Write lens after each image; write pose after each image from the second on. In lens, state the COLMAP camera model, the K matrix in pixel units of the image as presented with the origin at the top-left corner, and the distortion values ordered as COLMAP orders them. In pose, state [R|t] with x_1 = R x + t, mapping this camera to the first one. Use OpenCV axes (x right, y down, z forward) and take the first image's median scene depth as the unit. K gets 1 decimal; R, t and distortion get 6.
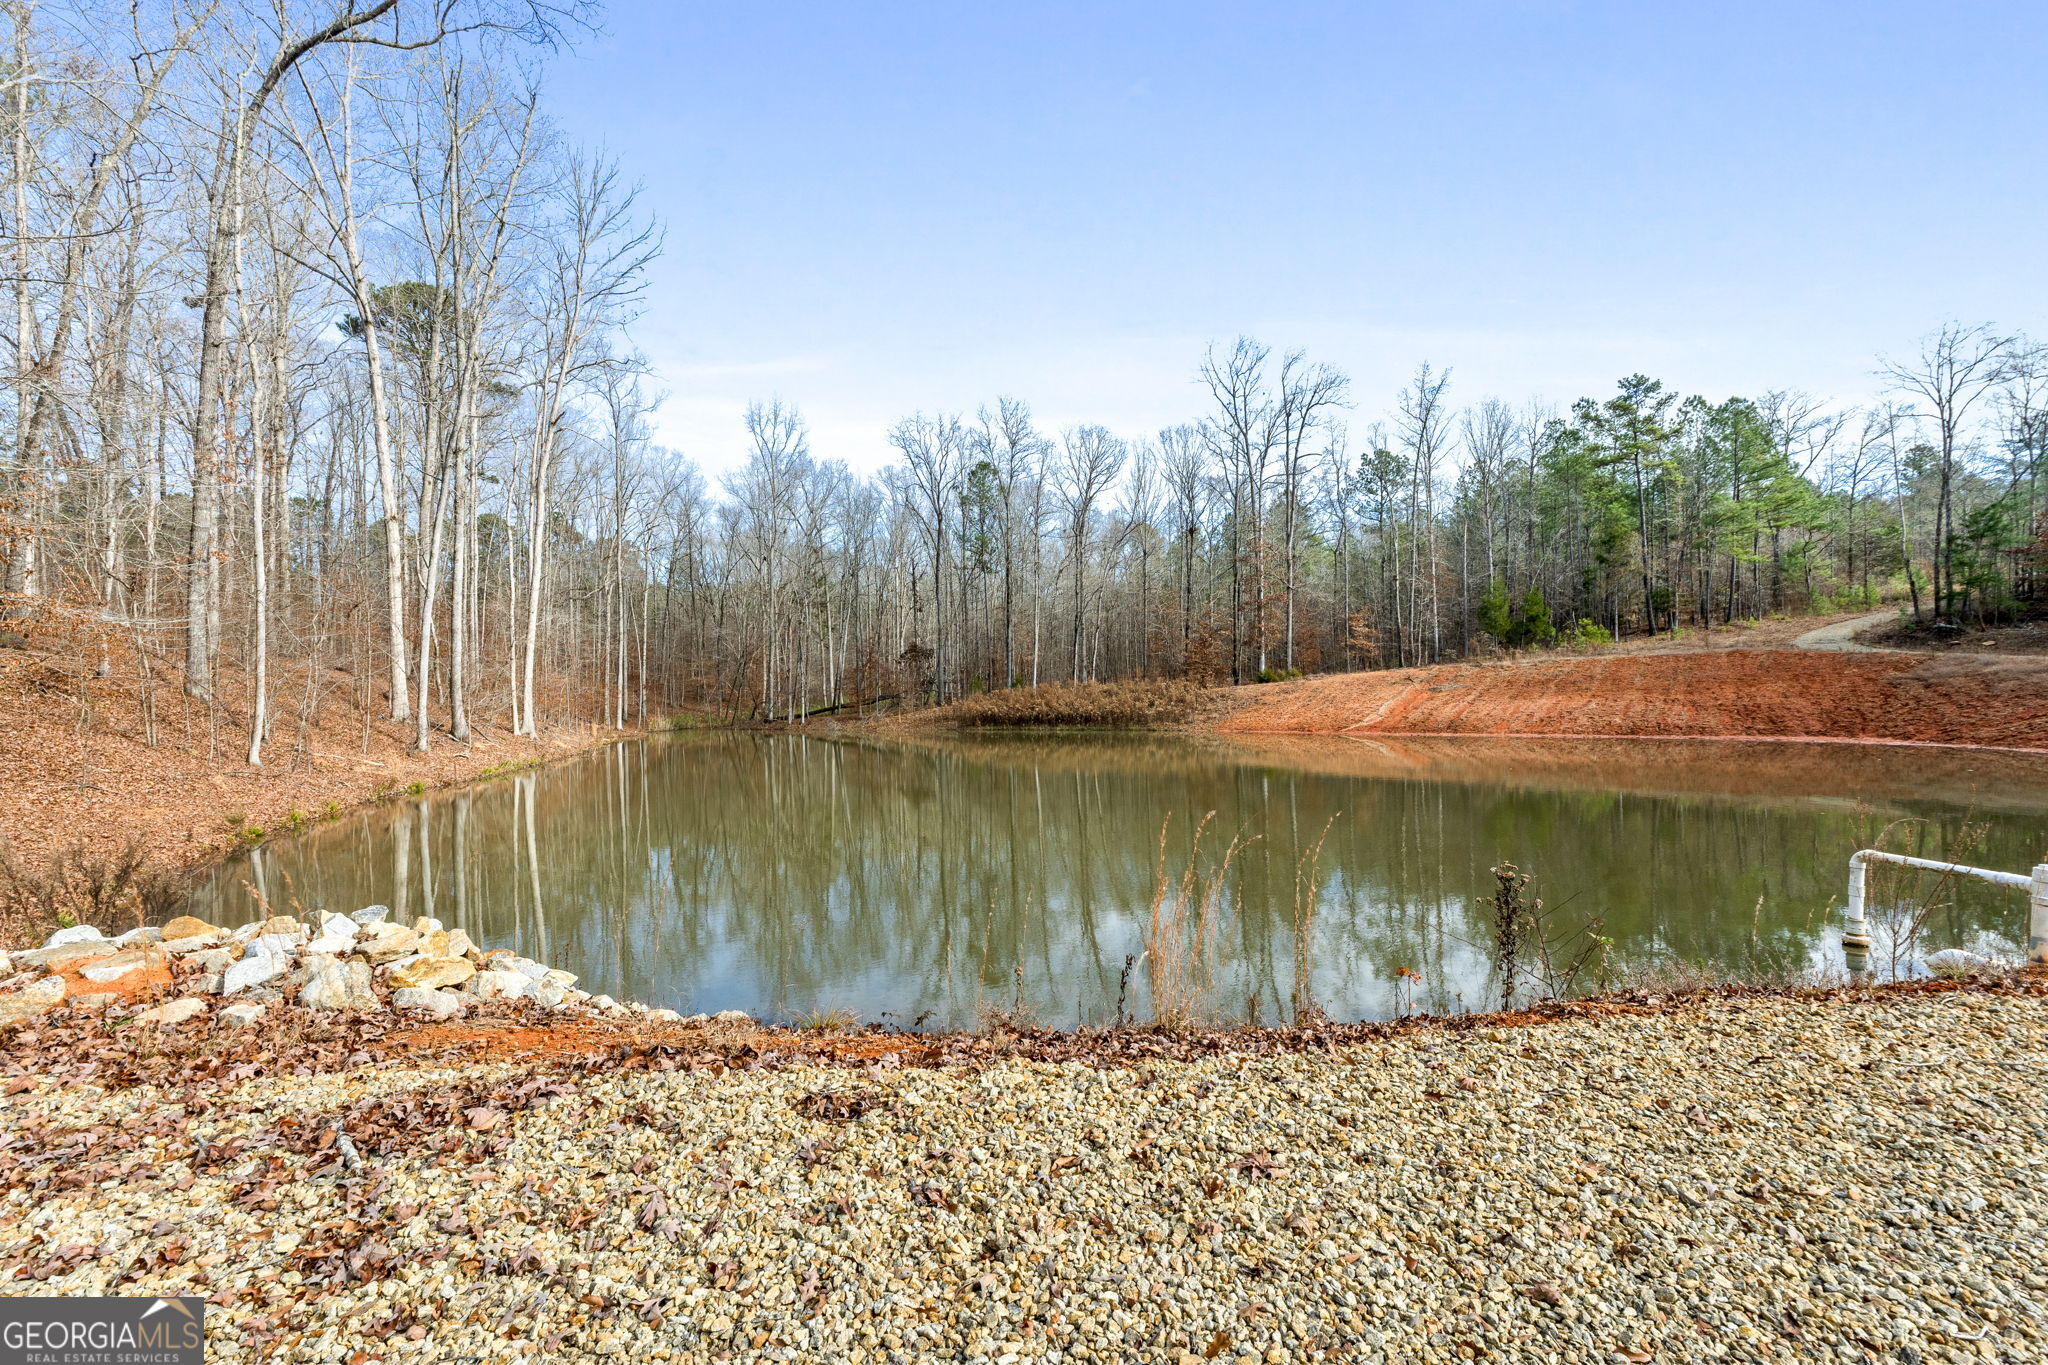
lens RADIAL K [[893.8, 0, 1024.0], [0, 893.8, 682.5], [0, 0, 1]] dist [0.000570, 0.000624]
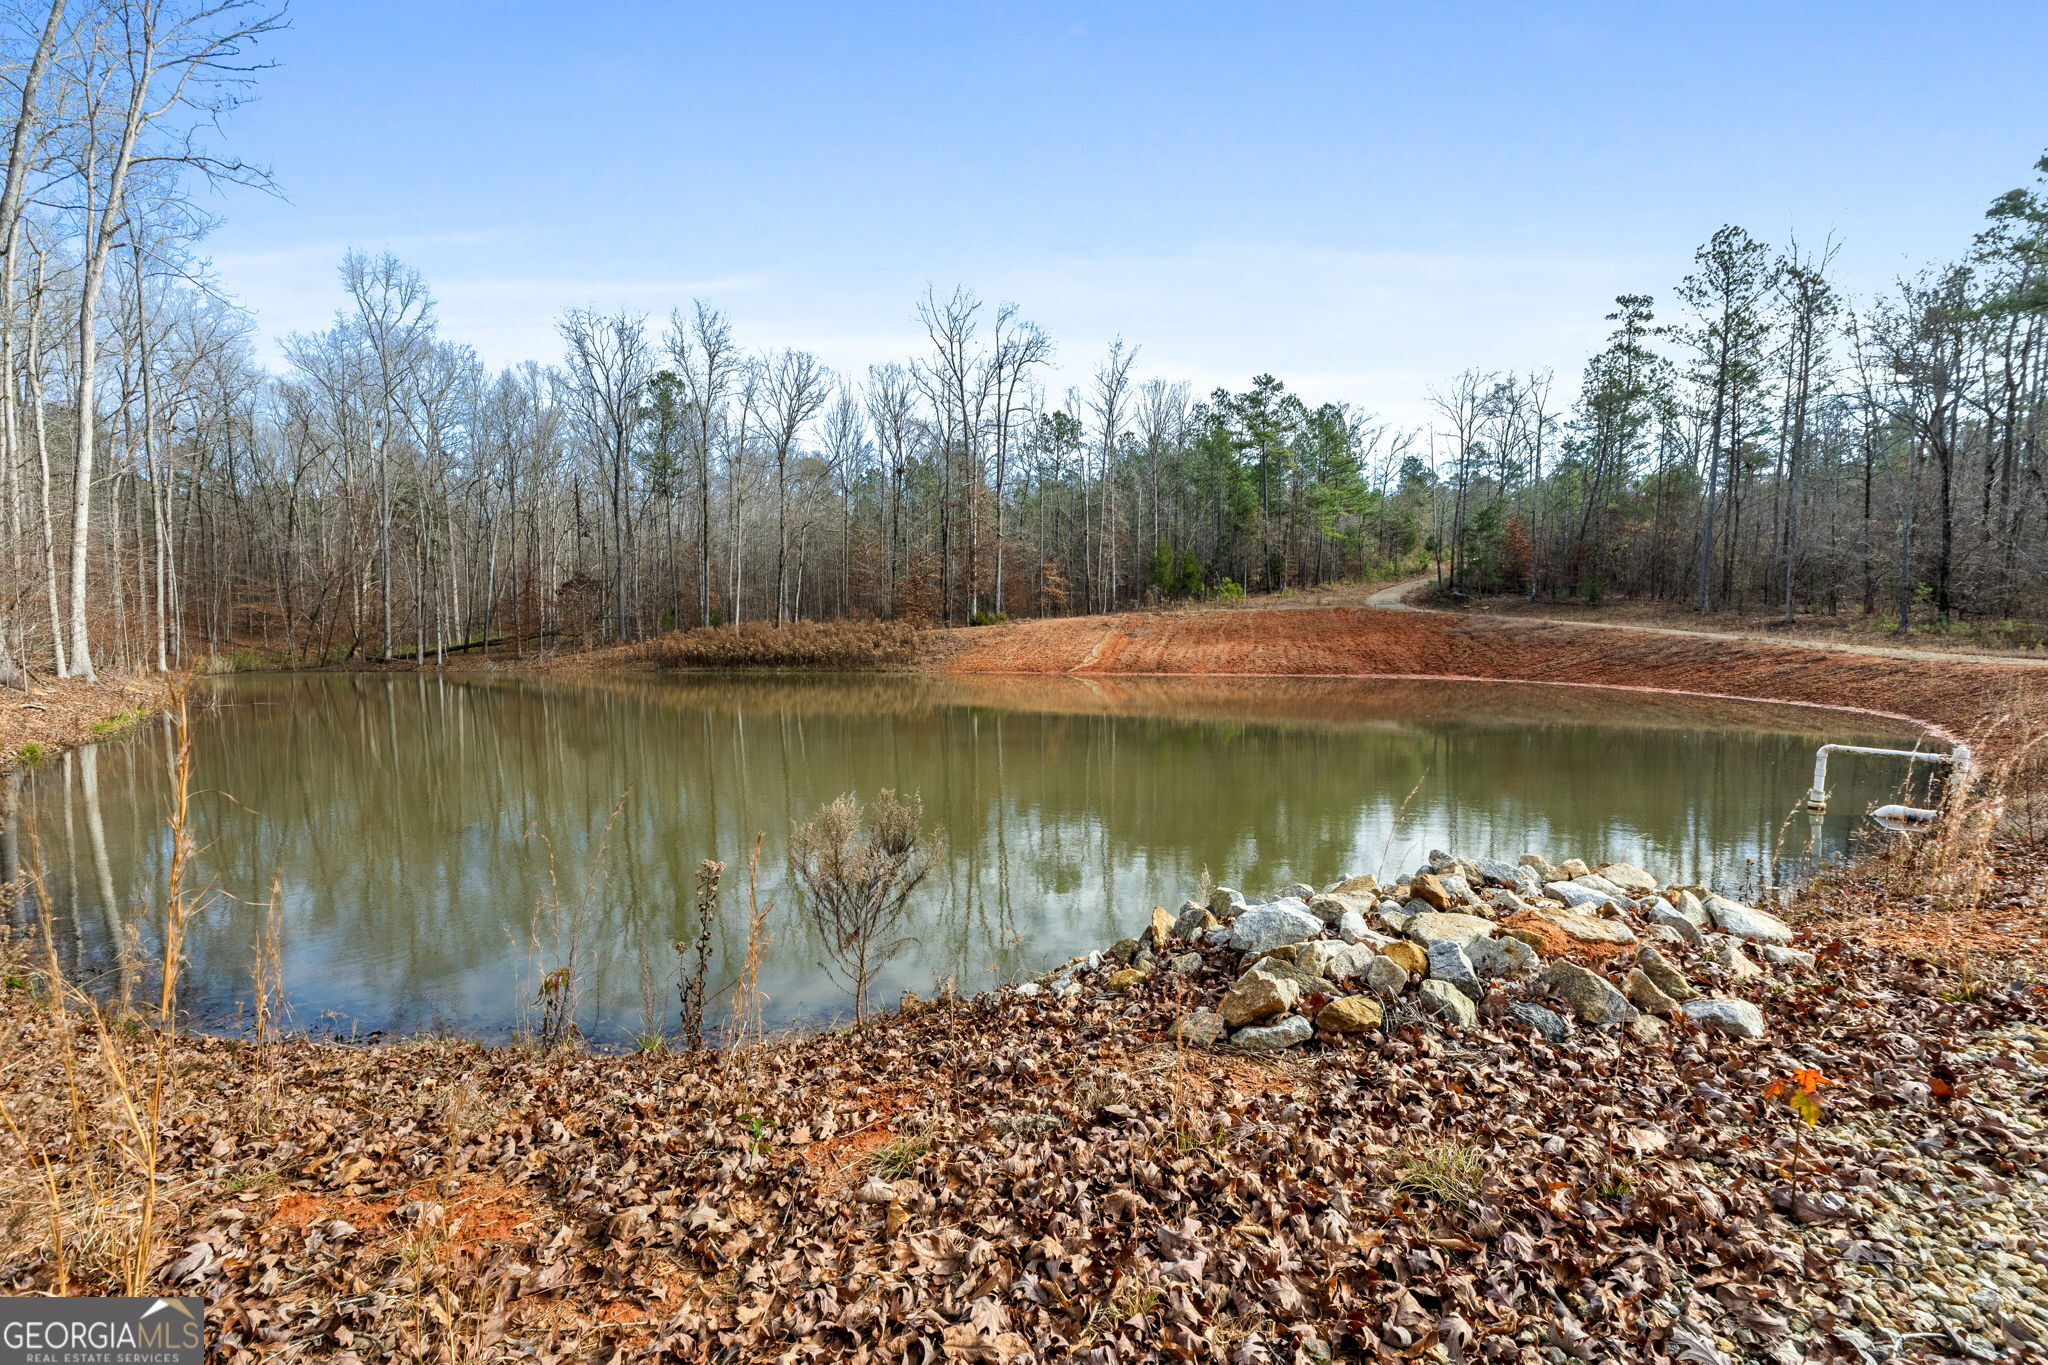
lens RADIAL K [[893.8, 0, 1024.0], [0, 893.8, 682.5], [0, 0, 1]] dist [0.000570, 0.000624]
pose [[0.907388, -0.006284, 0.420247, -0.117953], [-0.020657, 0.998013, 0.059527, 0.003065], [-0.419786, -0.062695, 0.905455, 0.027615]]
